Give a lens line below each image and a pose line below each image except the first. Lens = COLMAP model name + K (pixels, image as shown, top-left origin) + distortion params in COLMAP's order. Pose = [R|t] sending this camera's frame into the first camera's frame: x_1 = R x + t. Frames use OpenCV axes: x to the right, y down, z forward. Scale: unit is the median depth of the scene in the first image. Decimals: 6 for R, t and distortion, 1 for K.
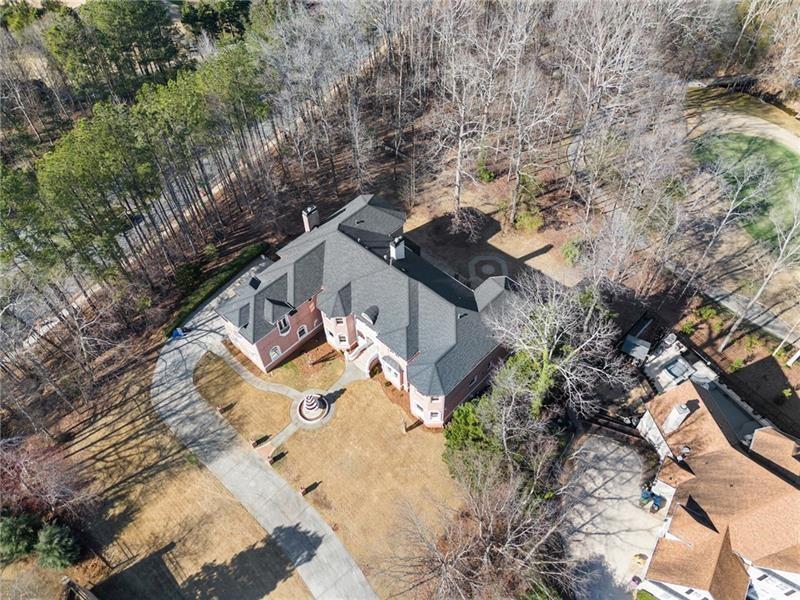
lens RADIAL K [[590.0, 0, 400.0], [0, 590.0, 300.0], [0, 0, 1]] dist [0.087396, -0.100884]
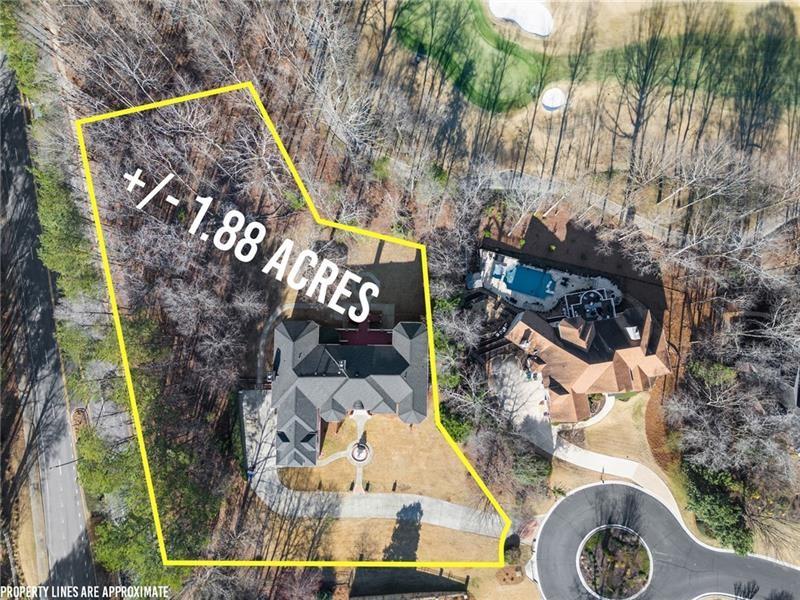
lens RADIAL K [[590.0, 0, 400.0], [0, 590.0, 300.0], [0, 0, 1]] dist [0.087396, -0.100884]
pose [[0.738882, -0.670260, 0.069317, 0.112288], [0.513437, 0.626634, 0.586271, -1.012140], [-0.436390, -0.397595, 0.807144, -0.240309]]
